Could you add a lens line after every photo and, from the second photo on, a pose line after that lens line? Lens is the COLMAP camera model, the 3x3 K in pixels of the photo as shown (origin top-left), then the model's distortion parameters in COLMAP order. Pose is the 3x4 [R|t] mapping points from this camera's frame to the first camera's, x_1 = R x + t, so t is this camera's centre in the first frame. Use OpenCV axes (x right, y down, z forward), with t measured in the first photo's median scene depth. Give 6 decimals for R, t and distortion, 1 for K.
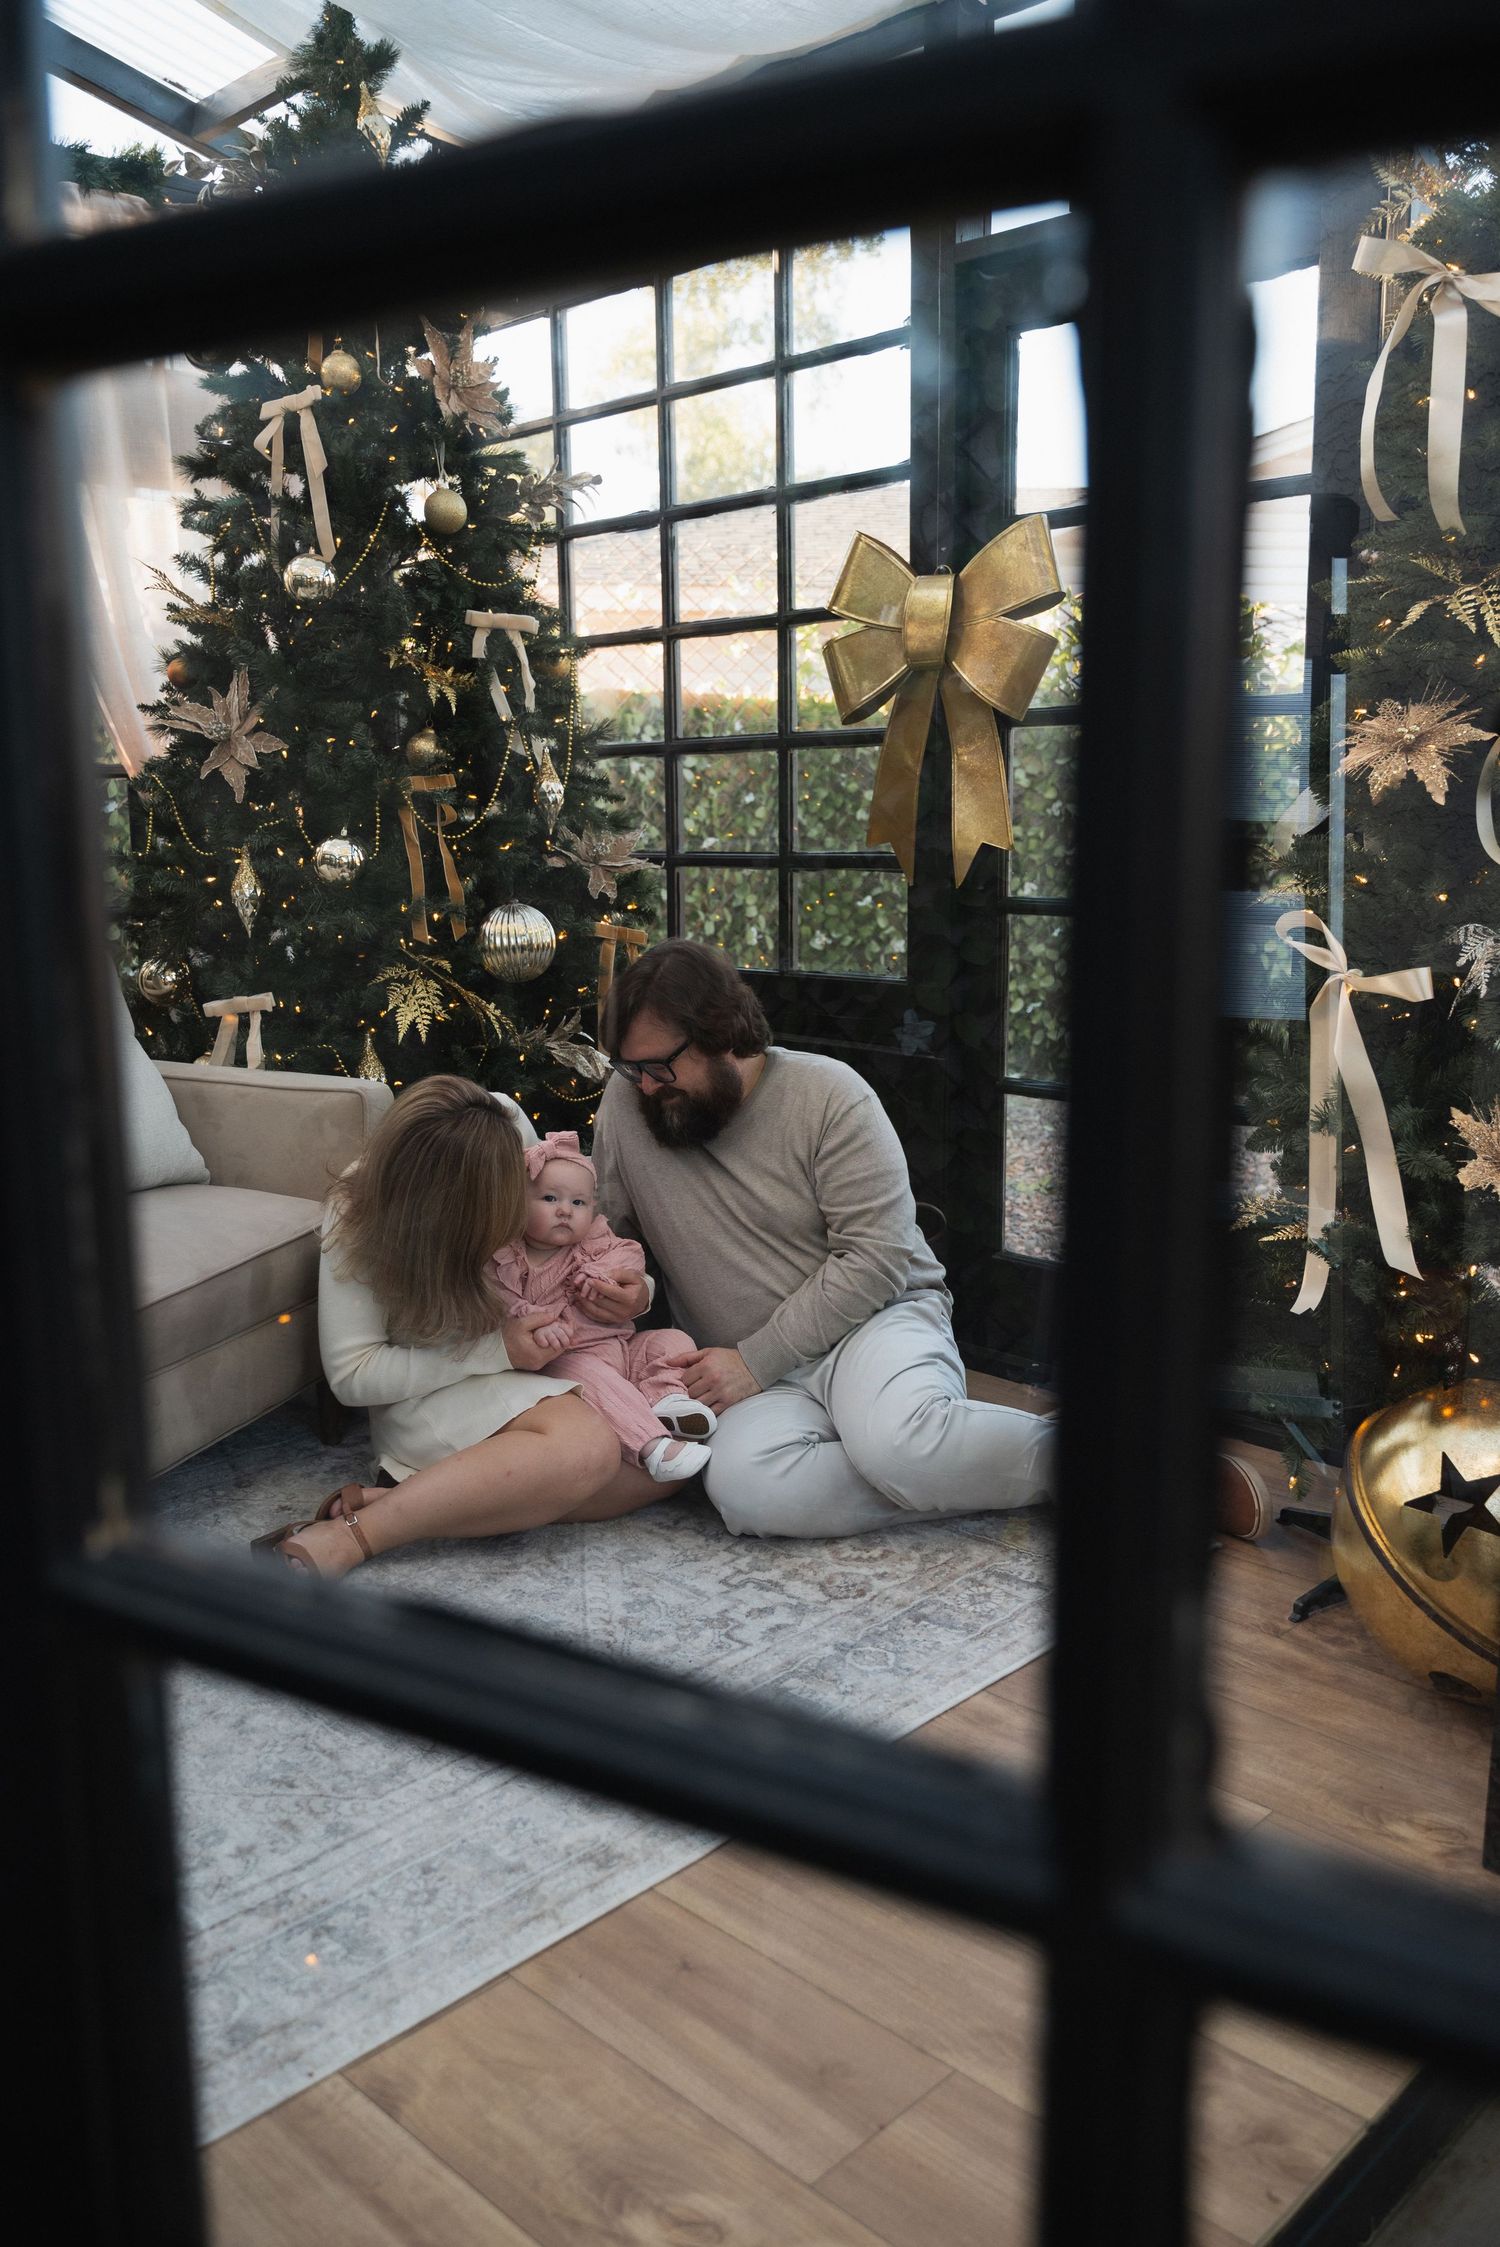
lens RADIAL K [[1818.4, 0, 751.4], [0, 1818.4, 1125.2], [0, 0, 1]] dist [0.005759, -0.017307]
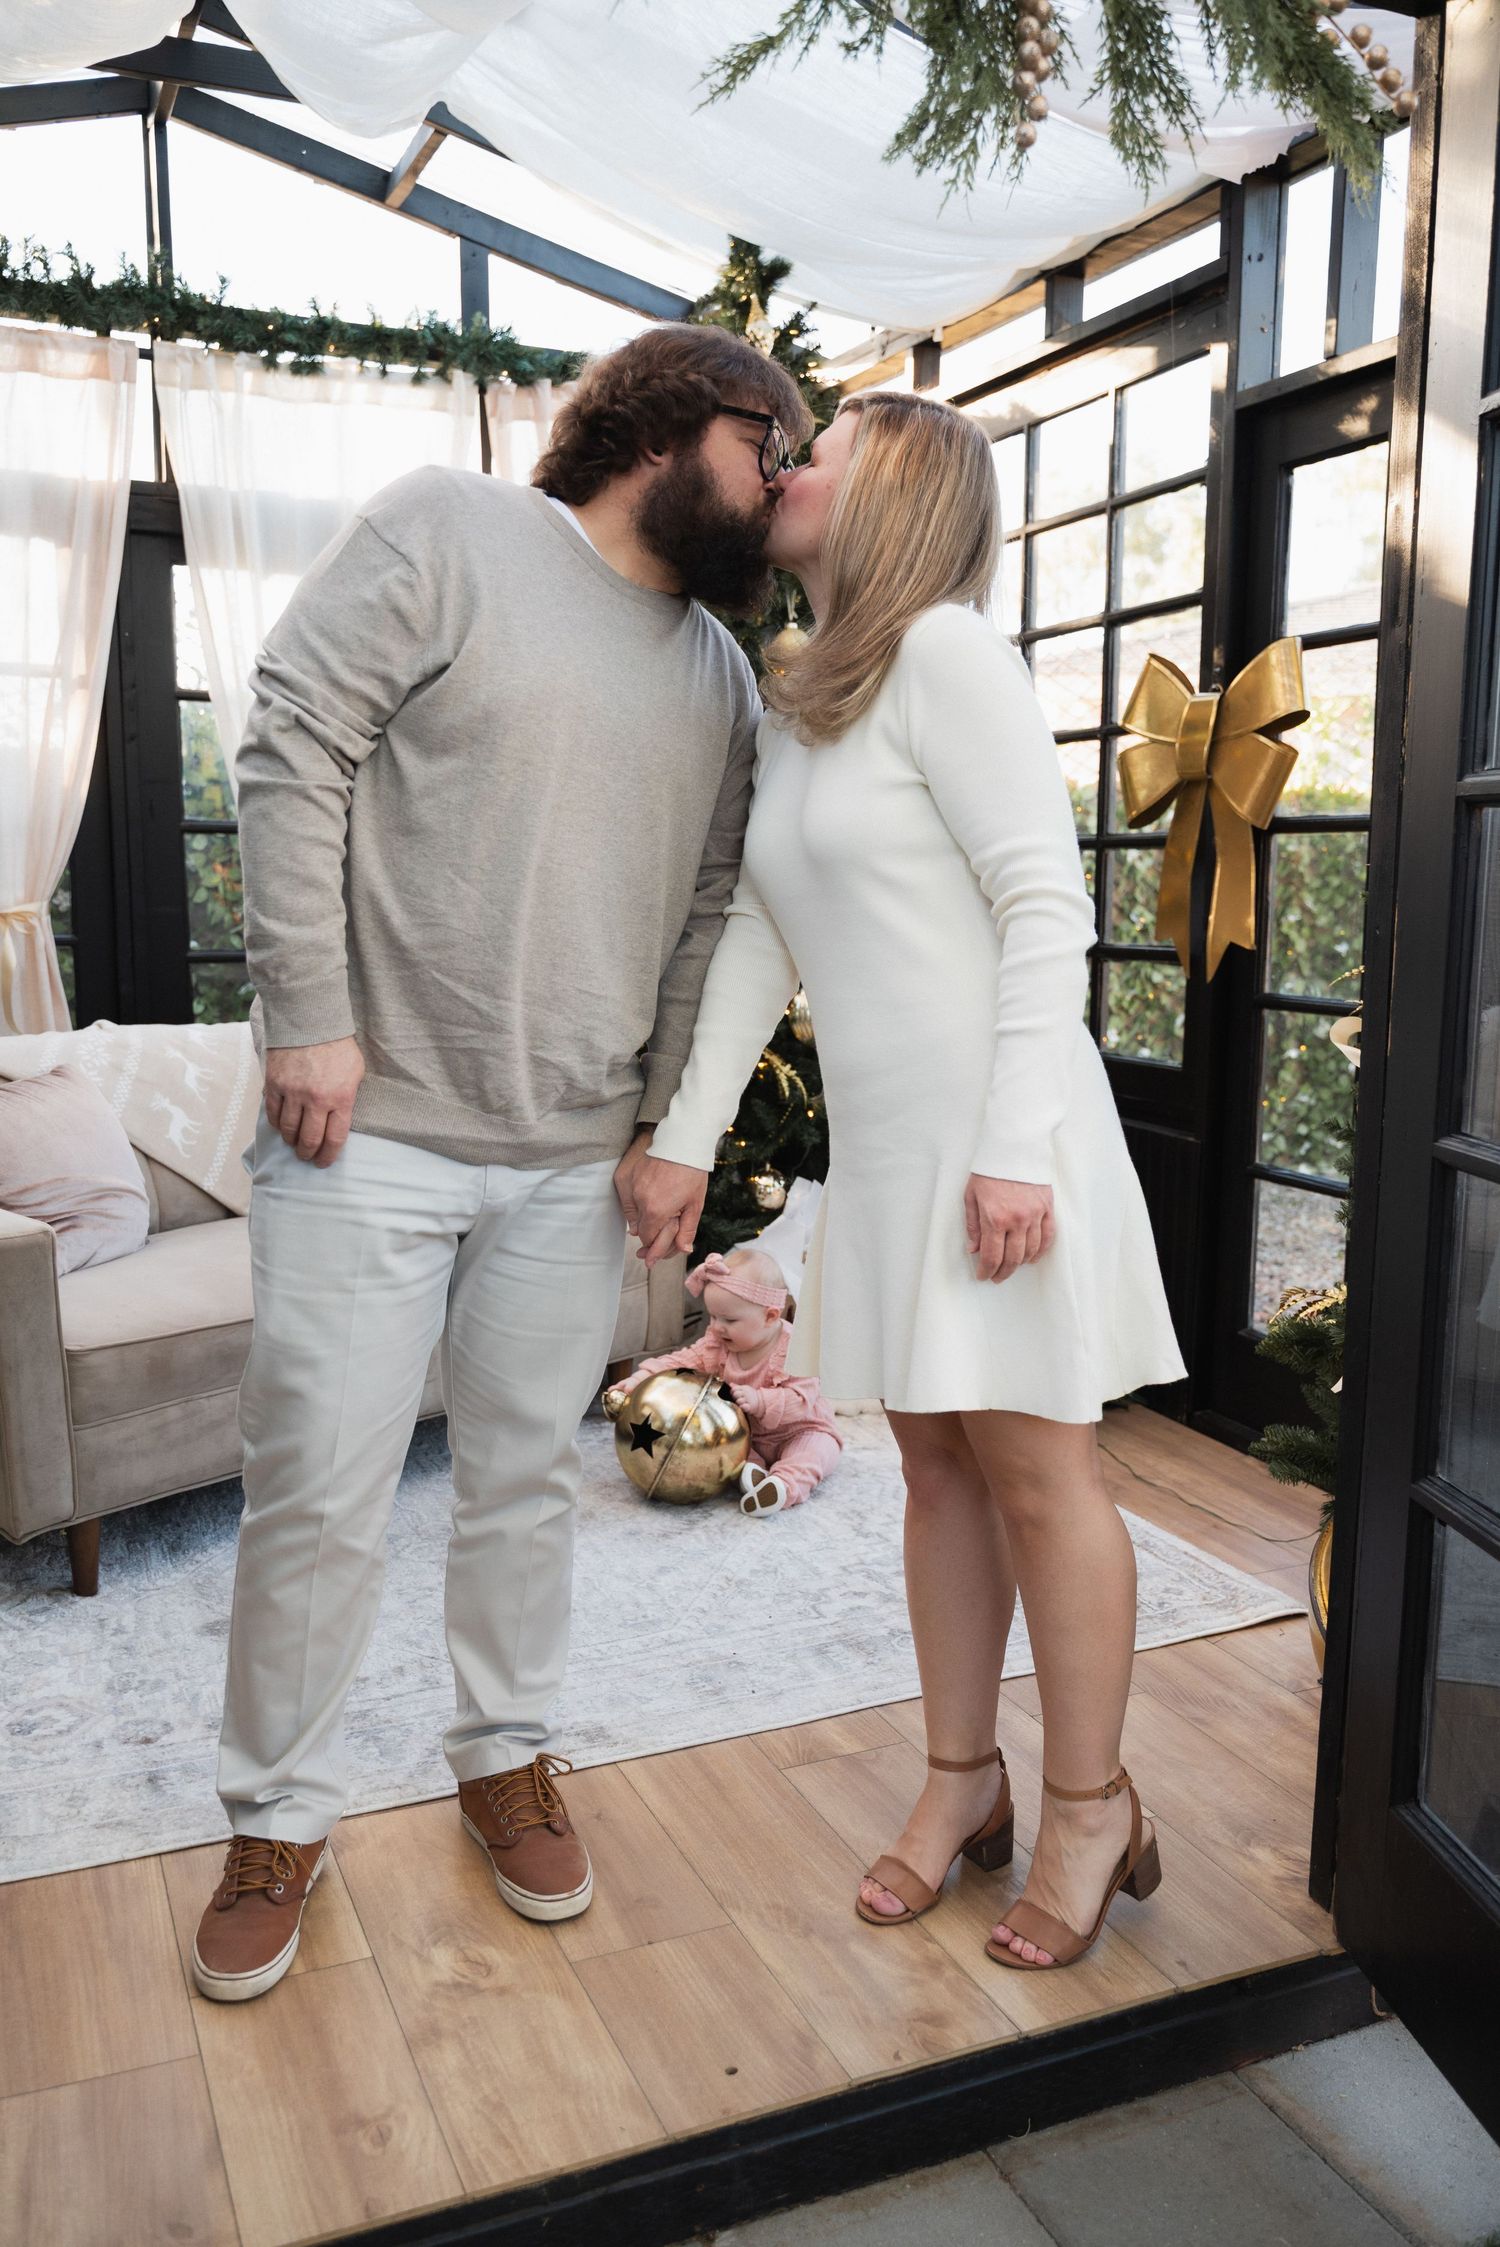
lens RADIAL K [[1818.4, 0, 745.7], [0, 1818.4, 1119.9], [0, 0, 1]] dist [0.005759, -0.017307]
pose [[0.933230, 0.065463, -0.353266, 0.233777], [-0.080148, 0.996415, -0.027083, 0.001120], [0.350227, 0.053589, 0.935131, -0.091553]]
